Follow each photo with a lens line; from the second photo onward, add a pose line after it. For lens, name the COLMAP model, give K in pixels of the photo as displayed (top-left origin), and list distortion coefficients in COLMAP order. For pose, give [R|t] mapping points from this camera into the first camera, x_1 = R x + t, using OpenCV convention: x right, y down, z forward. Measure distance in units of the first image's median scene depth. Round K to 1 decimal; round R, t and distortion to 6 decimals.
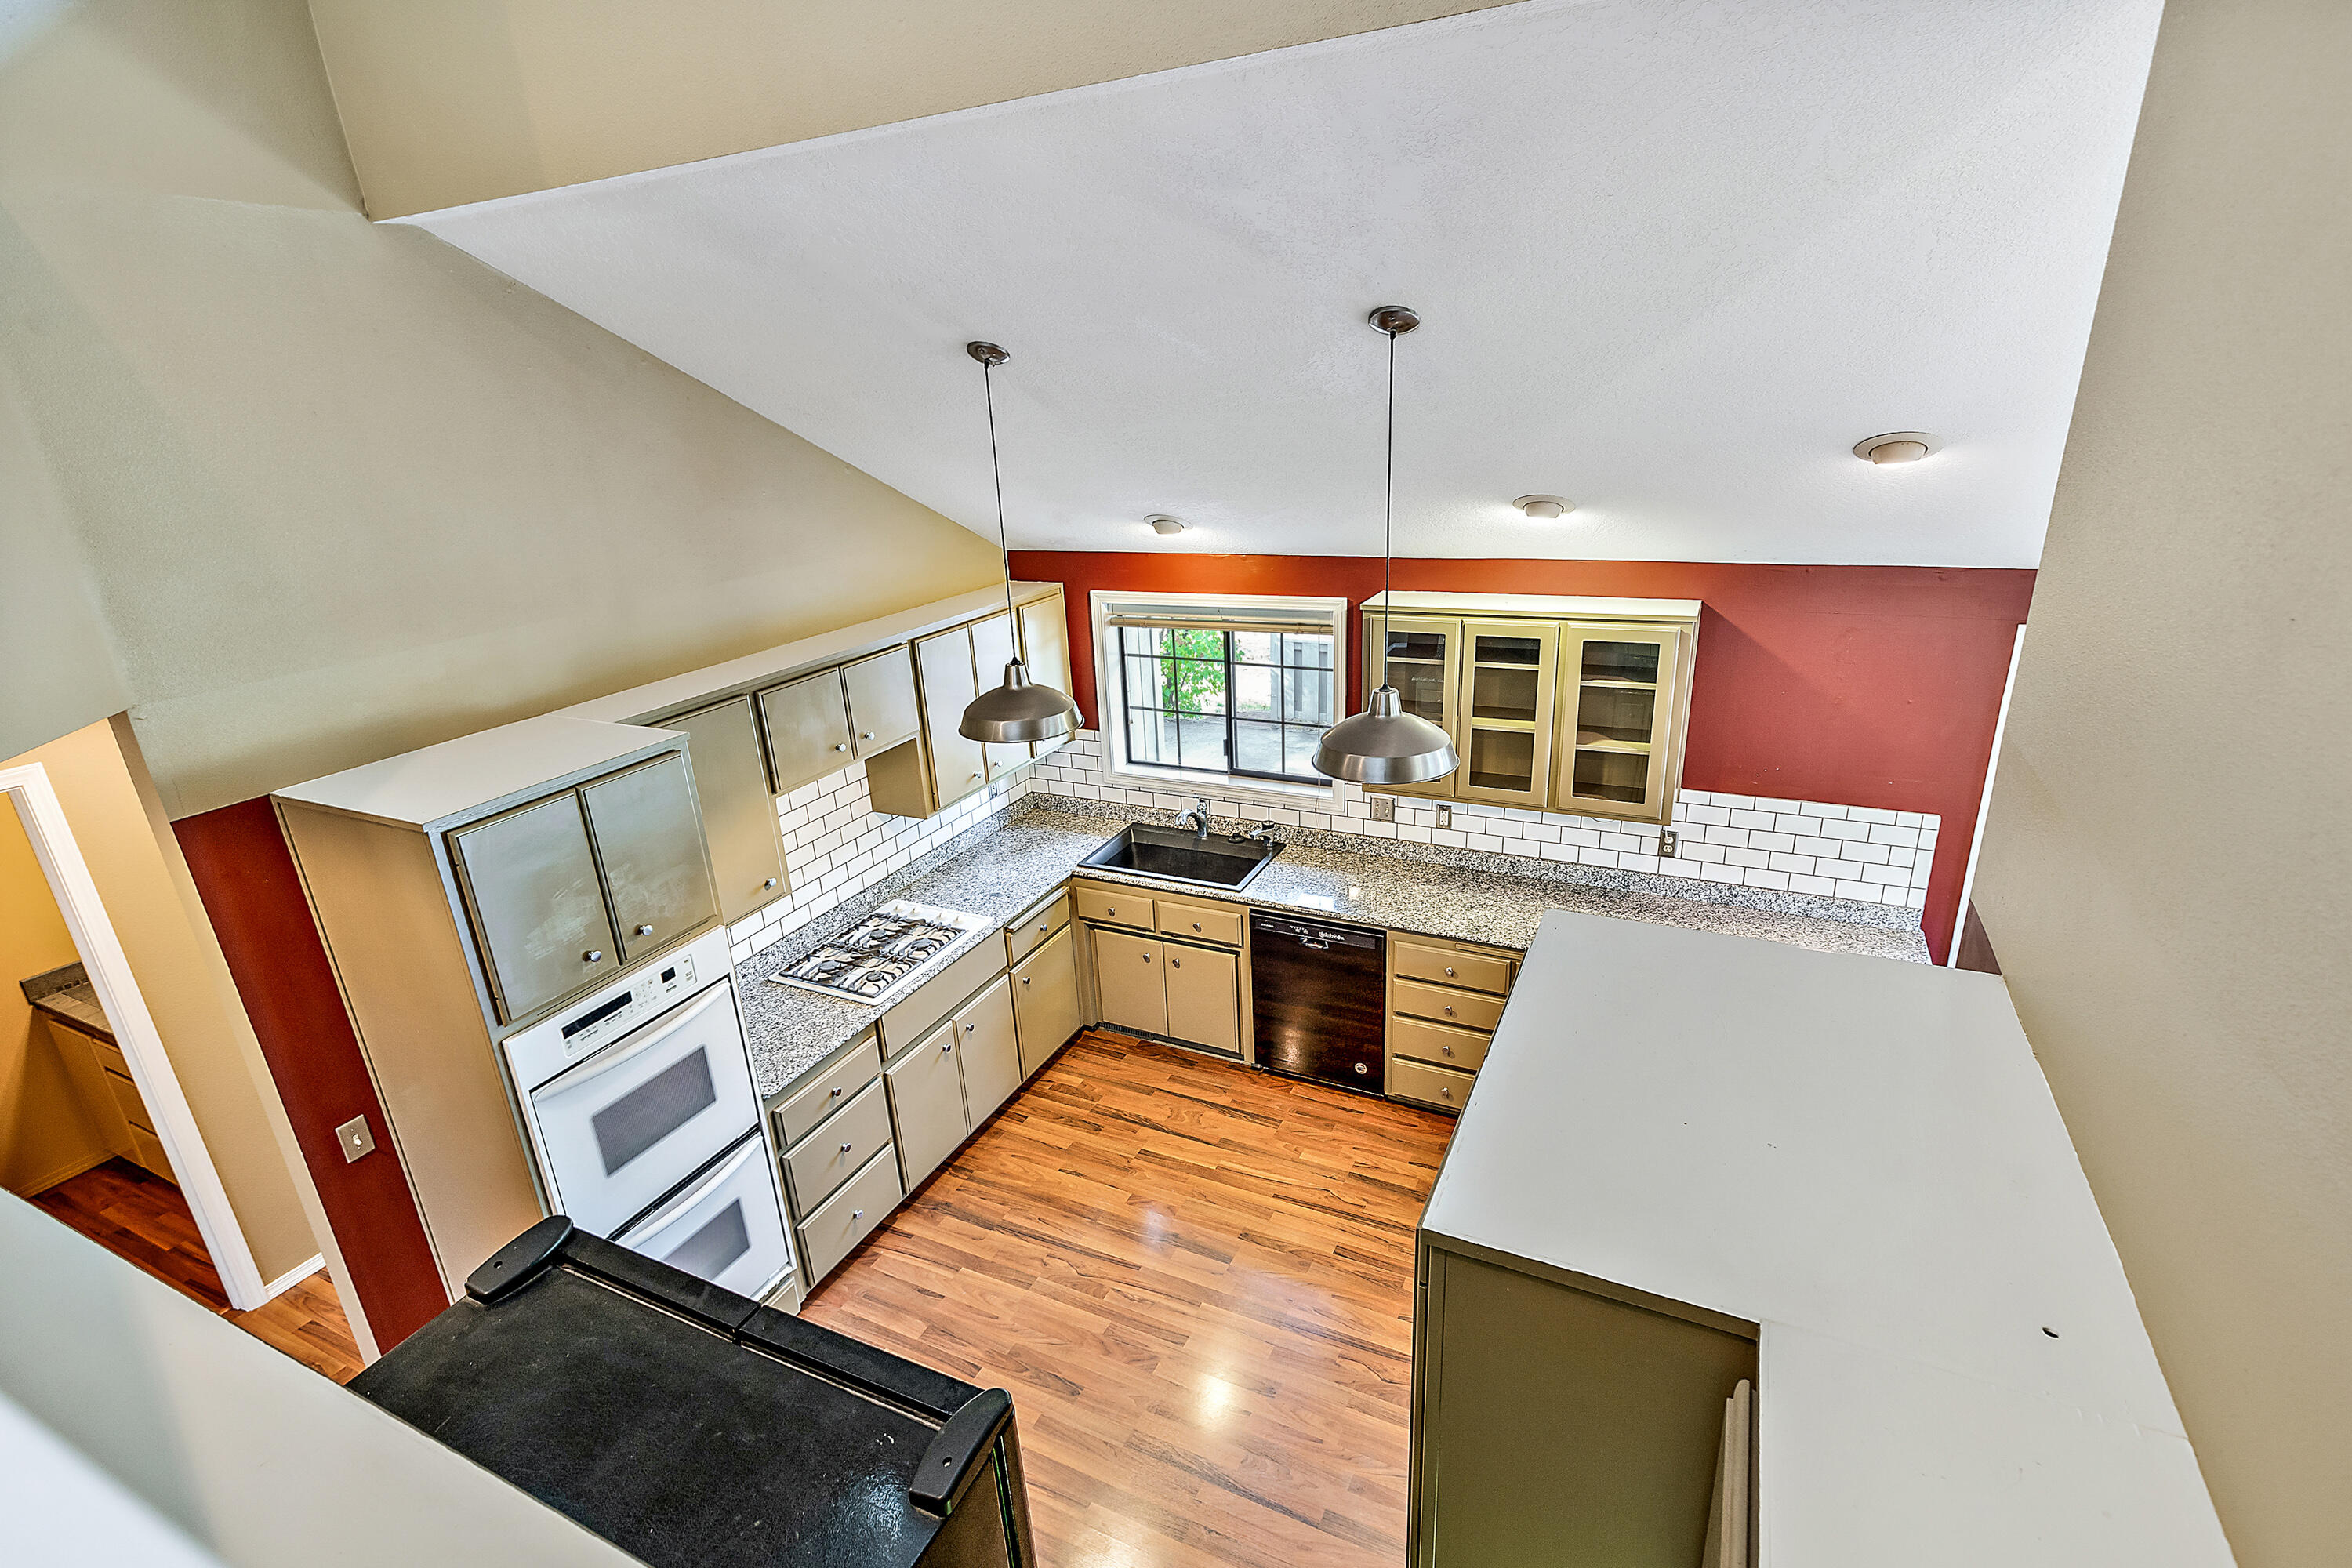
lens RADIAL K [[1105.6, 0, 1184.3], [0, 1105.6, 790.4], [0, 0, 1]] dist [0.012286, 0.000047]
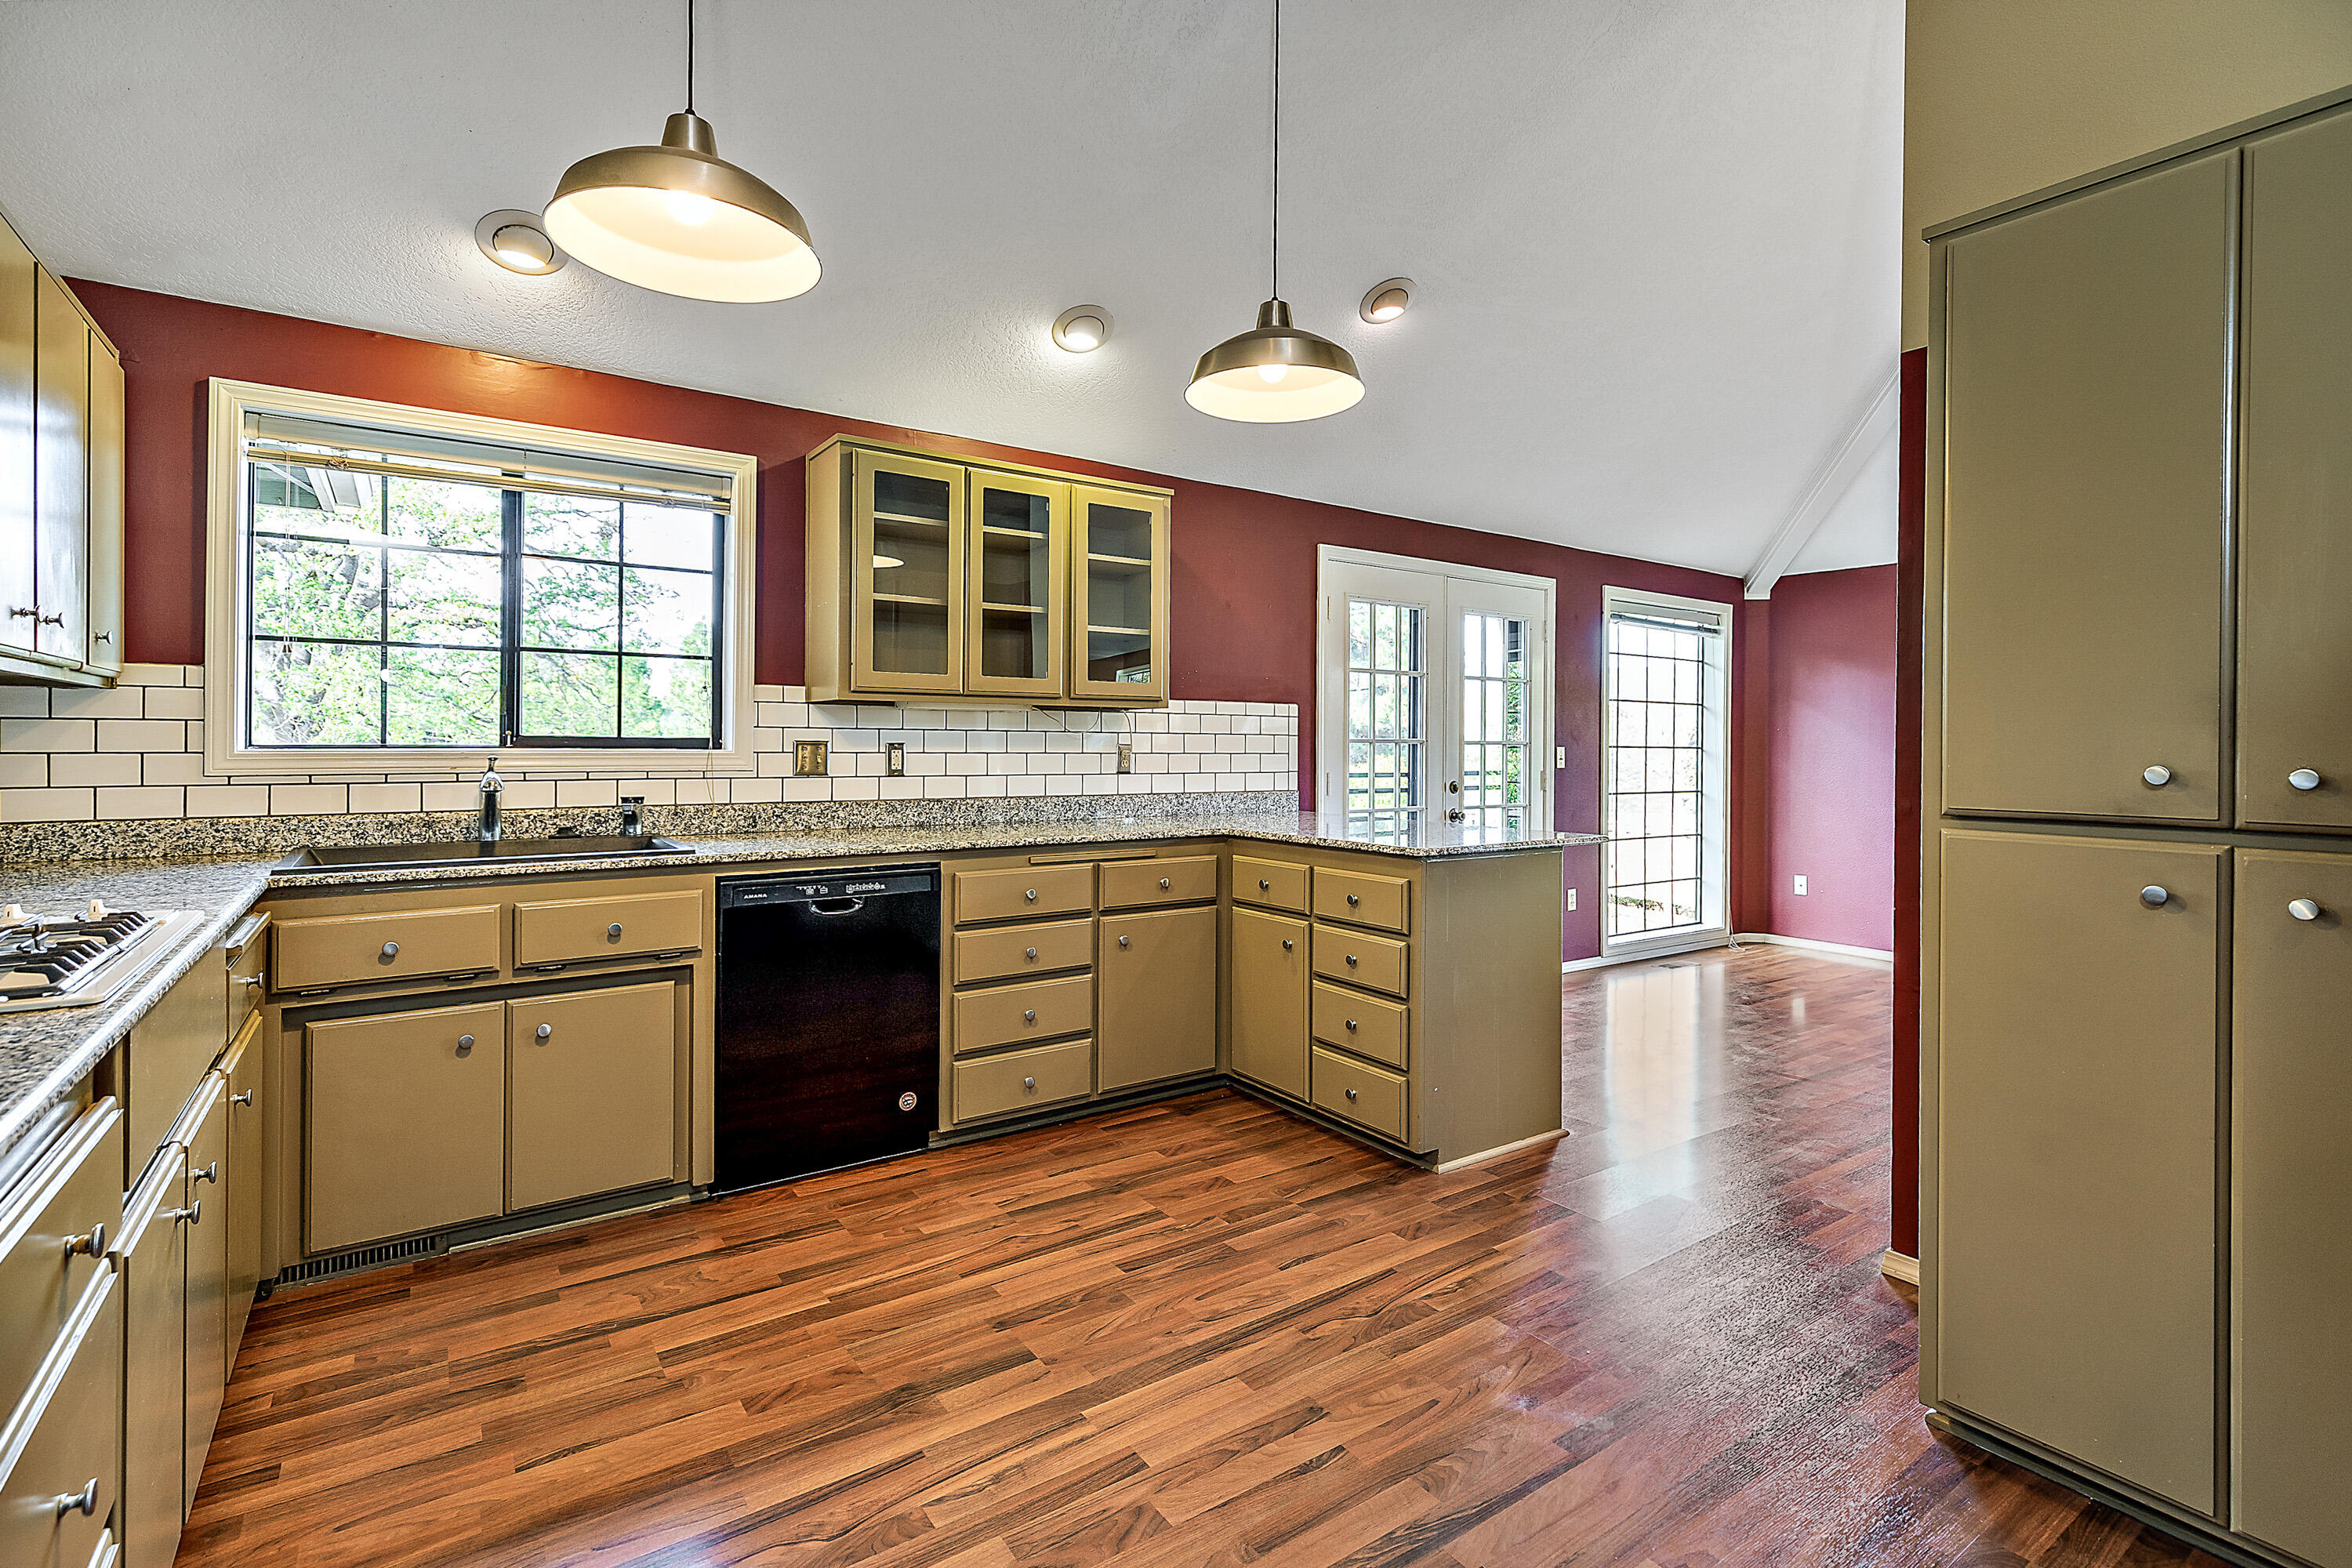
lens RADIAL K [[1099.5, 0, 1191.2], [0, 1099.5, 748.4], [0, 0, 1]] dist [0.013314, -0.000109]
pose [[0.478140, 0.047378, 0.877005, -0.353287], [0.270634, 0.942008, -0.198438, 0.234681], [-0.835547, 0.332228, 0.437590, 0.514996]]
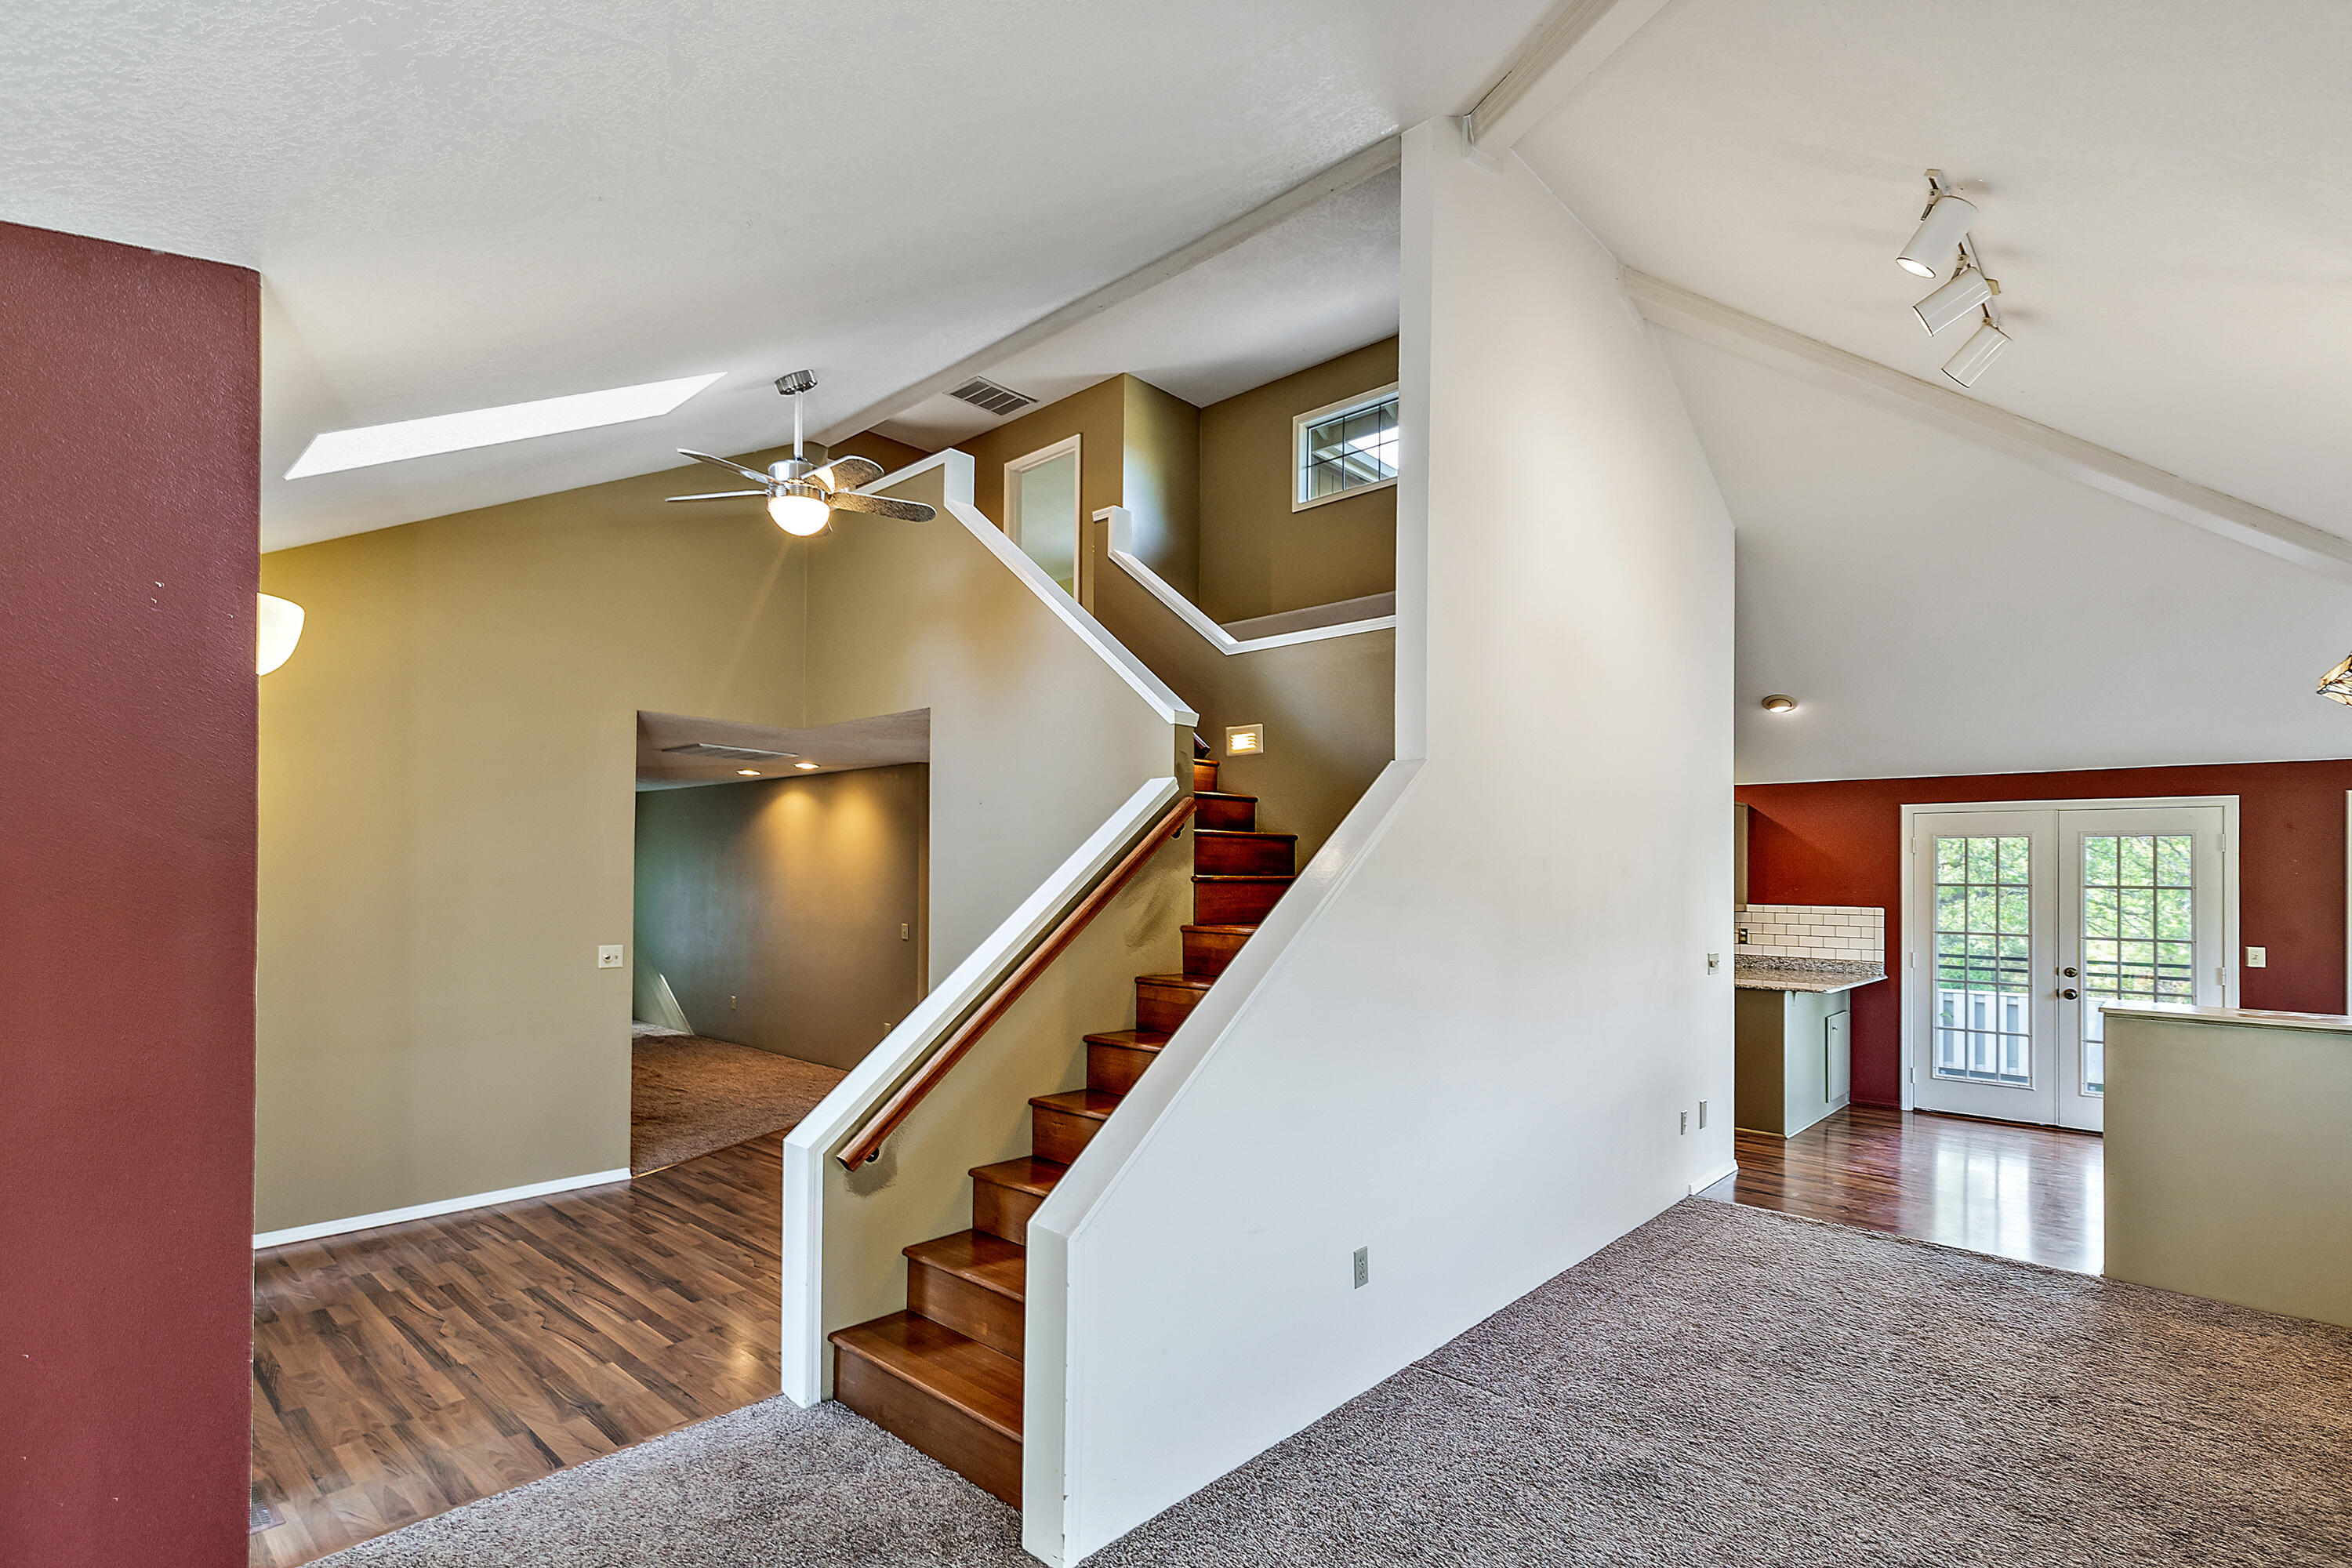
lens RADIAL K [[1120.5, 0, 1163.7], [0, 1120.5, 861.0], [0, 0, 1]] dist [0.004094, -0.000247]
pose [[0.955524, 0.051796, -0.290329, 0.051065], [-0.149023, 0.934324, -0.323775, 0.650430], [0.254491, 0.352641, 0.900488, -0.921887]]
